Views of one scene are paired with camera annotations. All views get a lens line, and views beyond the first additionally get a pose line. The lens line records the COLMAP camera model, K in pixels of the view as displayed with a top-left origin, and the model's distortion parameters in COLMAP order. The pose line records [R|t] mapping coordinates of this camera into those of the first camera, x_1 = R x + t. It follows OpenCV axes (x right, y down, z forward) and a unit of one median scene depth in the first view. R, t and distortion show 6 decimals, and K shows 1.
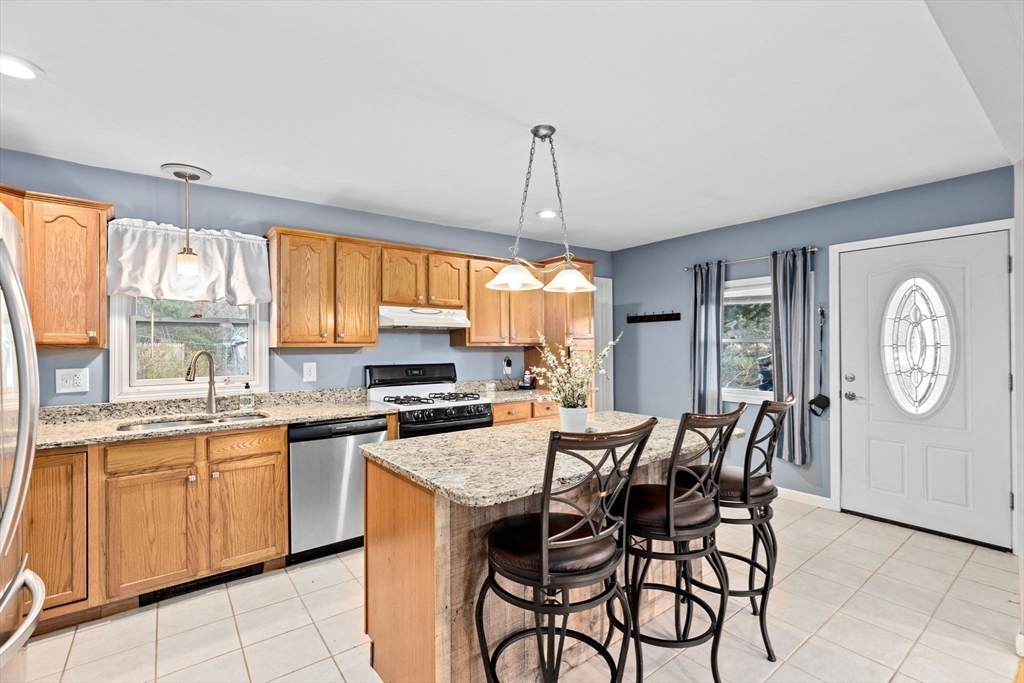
lens RADIAL K [[461.7, 0, 512.0], [0, 461.7, 341.5], [0, 0, 1]] dist [-0.015296, 0.009340]
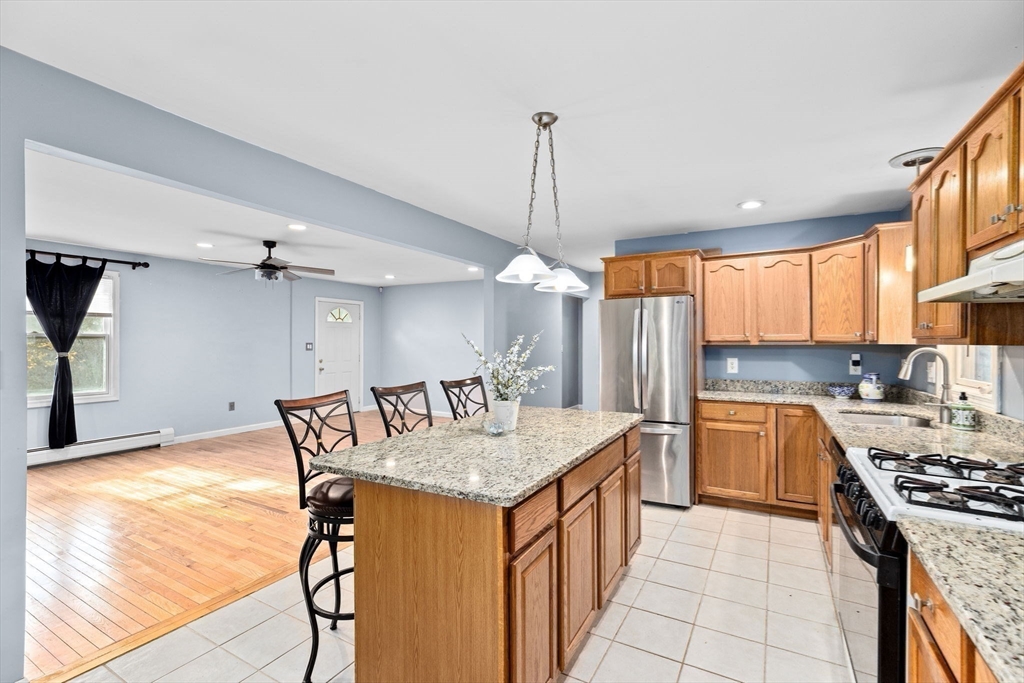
lens RADIAL K [[461.7, 0, 512.0], [0, 461.7, 341.5], [0, 0, 1]] dist [-0.015296, 0.009340]
pose [[-0.918267, 0.006351, -0.395910, 0.390161], [0.010314, 0.999916, -0.007880, 0.005848], [0.395826, -0.011319, -0.918256, 1.403466]]
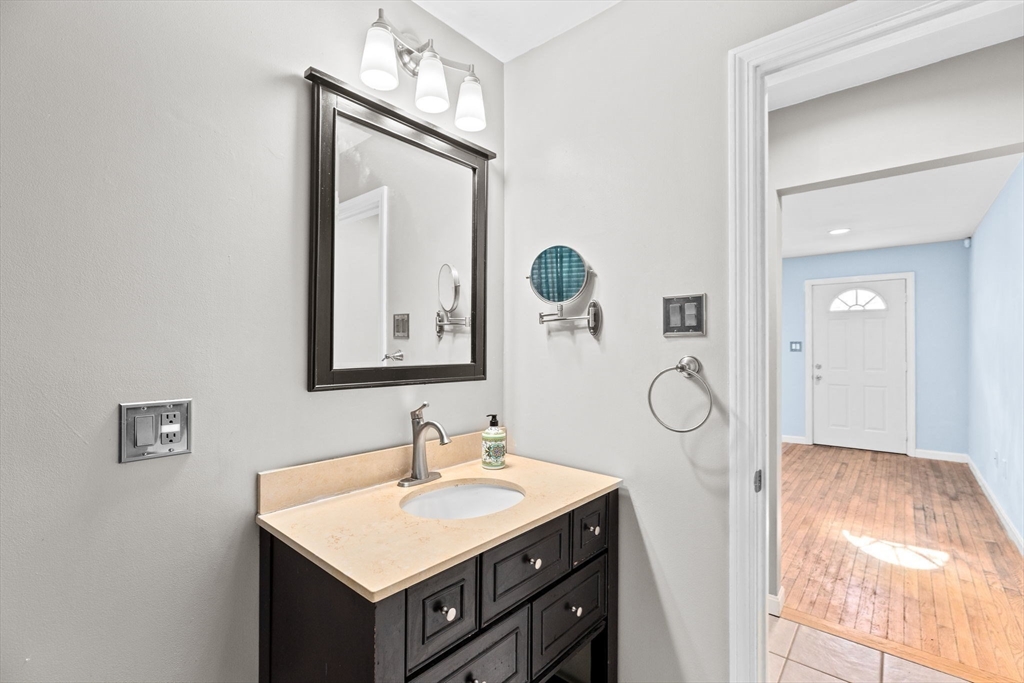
lens RADIAL K [[461.7, 0, 512.0], [0, 461.7, 341.5], [0, 0, 1]] dist [-0.015296, 0.009340]
pose [[-0.195639, 0.012449, 0.980597, -1.317388], [-0.007768, 0.999868, -0.014244, 0.018748], [-0.980645, -0.010404, -0.195516, 0.168021]]
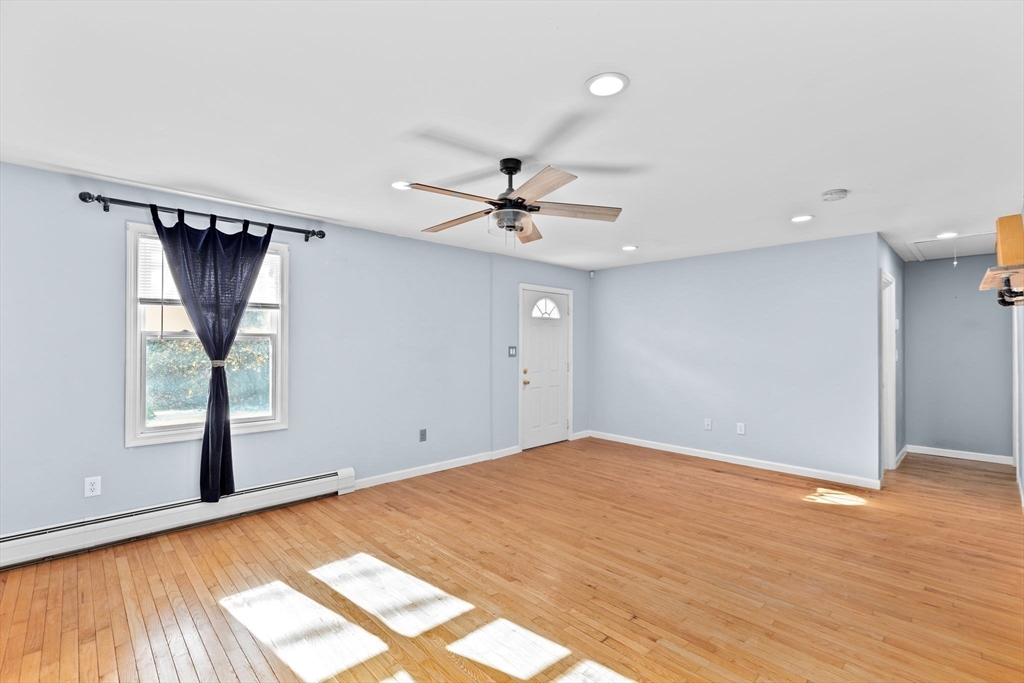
lens RADIAL K [[461.7, 0, 512.0], [0, 461.7, 341.5], [0, 0, 1]] dist [-0.015296, 0.009340]
pose [[-0.993102, 0.004522, -0.117163, 0.636511], [0.006662, 0.999818, -0.017876, -0.005253], [0.117061, -0.018533, -0.992952, 0.447281]]
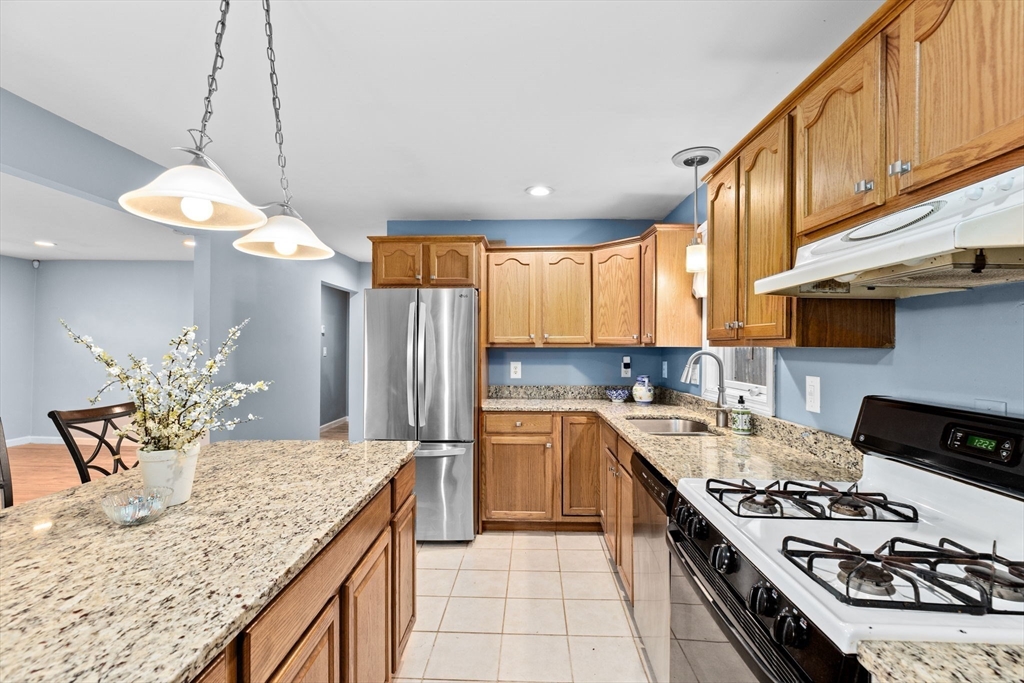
lens RADIAL K [[461.7, 0, 512.0], [0, 461.7, 341.5], [0, 0, 1]] dist [-0.015296, 0.009340]
pose [[-0.636061, -0.003576, -0.771631, 0.218632], [0.007119, 0.999920, -0.010503, 0.008983], [0.771606, -0.012173, -0.635984, 1.192693]]
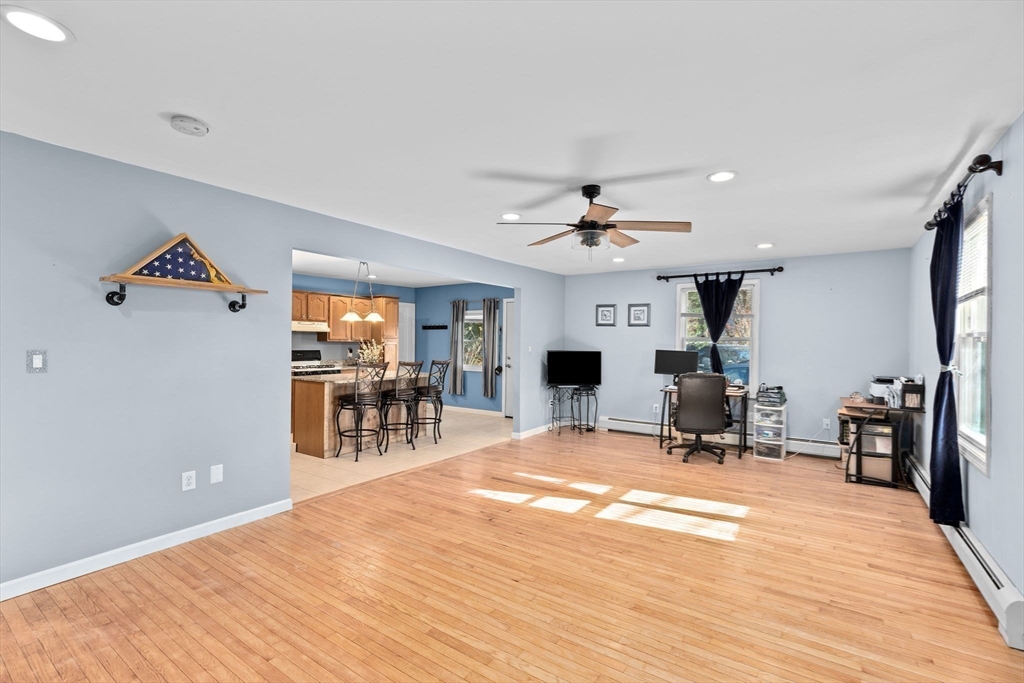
lens RADIAL K [[461.7, 0, 512.0], [0, 461.7, 341.5], [0, 0, 1]] dist [-0.015296, 0.009340]
pose [[0.950760, 0.015511, 0.309541, 0.049410], [-0.018789, 0.999795, 0.007611, -0.023234], [-0.309359, -0.013052, 0.950856, -1.358014]]
